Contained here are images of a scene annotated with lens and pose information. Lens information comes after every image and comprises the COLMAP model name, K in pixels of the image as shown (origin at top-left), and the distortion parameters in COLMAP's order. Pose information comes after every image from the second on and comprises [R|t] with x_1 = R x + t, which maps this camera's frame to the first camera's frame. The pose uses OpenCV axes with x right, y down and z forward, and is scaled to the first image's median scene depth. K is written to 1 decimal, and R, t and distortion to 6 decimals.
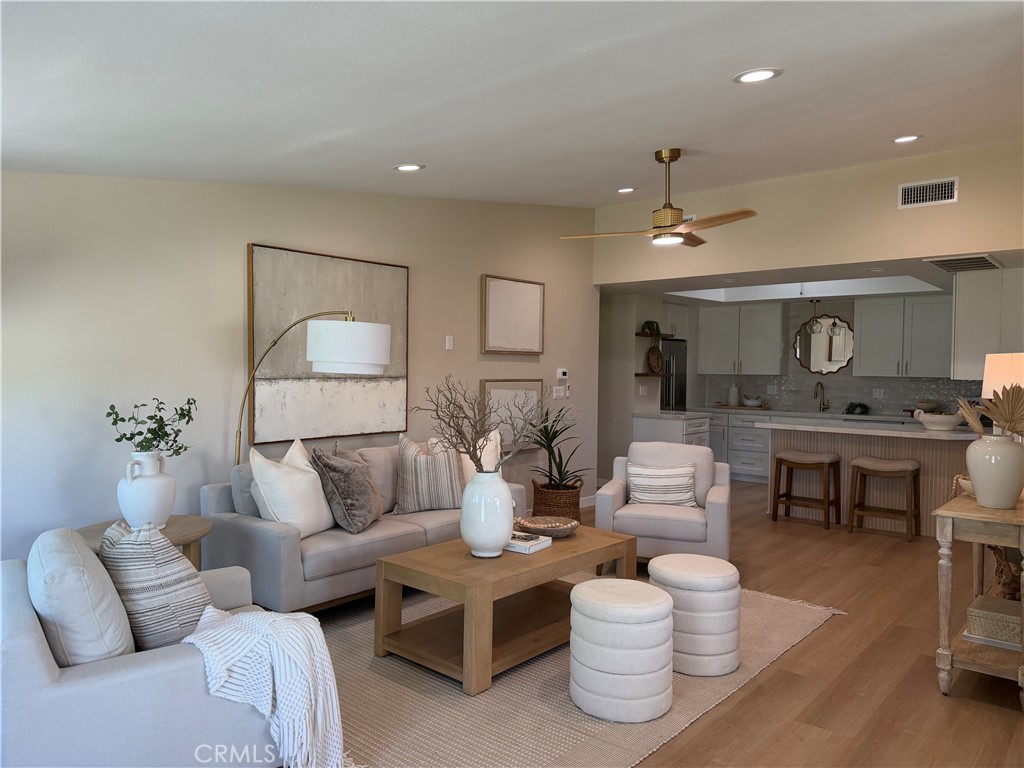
lens RADIAL K [[717.4, 0, 512.0], [0, 717.4, 384.0], [0, 0, 1]] dist [0.171121, -0.292405]
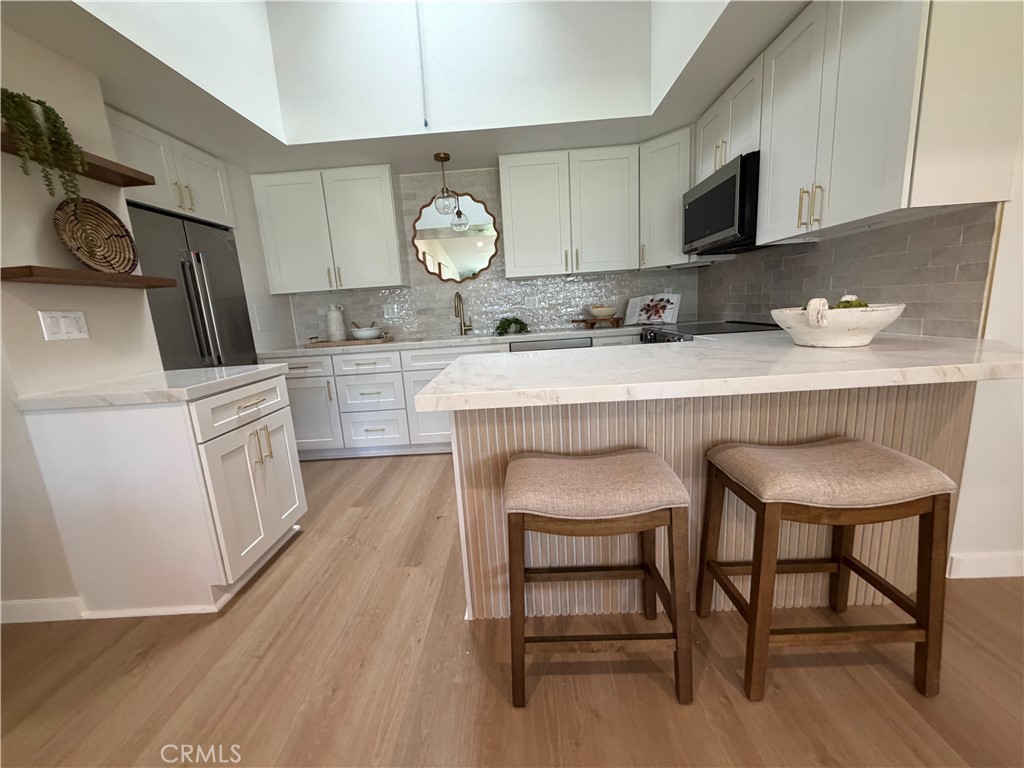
lens RADIAL K [[407.6, 0, 508.4], [0, 407.6, 385.9], [0, 0, 1]] dist [-0.001074, -0.000006]
pose [[0.773853, -0.179579, 0.607374, 0.210282], [0.087895, 0.980133, 0.177804, 0.019578], [-0.627237, -0.084209, 0.774263, 0.672321]]
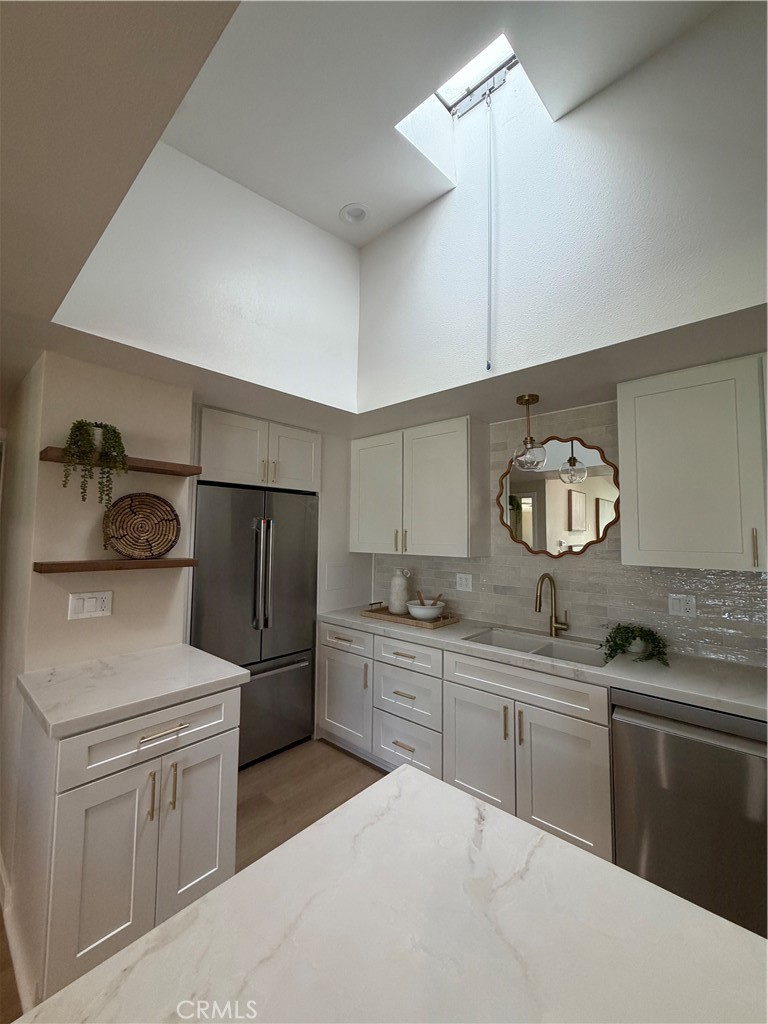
lens RADIAL K [[407.6, 0, 382.2], [0, 407.6, 507.8], [0, 0, 1]] dist [-0.001074, -0.000006]
pose [[0.999666, -0.004213, -0.025497, 0.323101], [0.001894, 0.995913, -0.090293, -0.021787], [0.025773, 0.090214, 0.995589, 0.737030]]
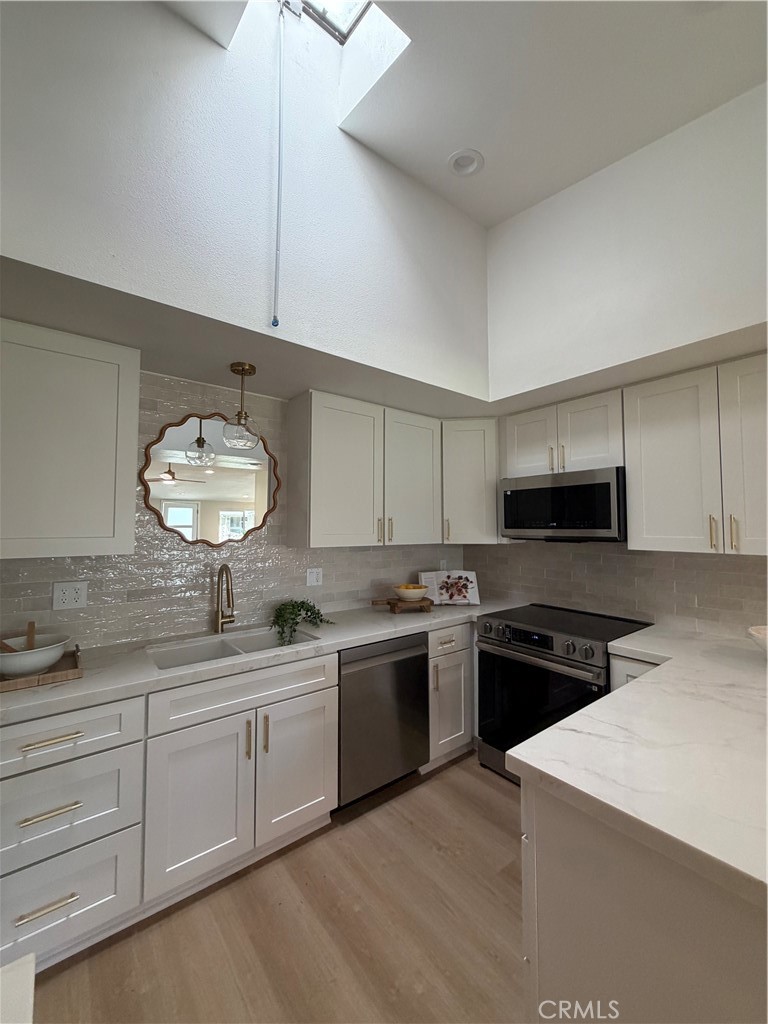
lens RADIAL K [[407.6, 0, 382.2], [0, 407.6, 507.8], [0, 0, 1]] dist [-0.001074, -0.000006]
pose [[0.196728, 0.034069, 0.979866, 0.205718], [0.023557, 0.998943, -0.039462, -0.024522], [-0.980175, 0.030845, 0.195717, 0.868466]]
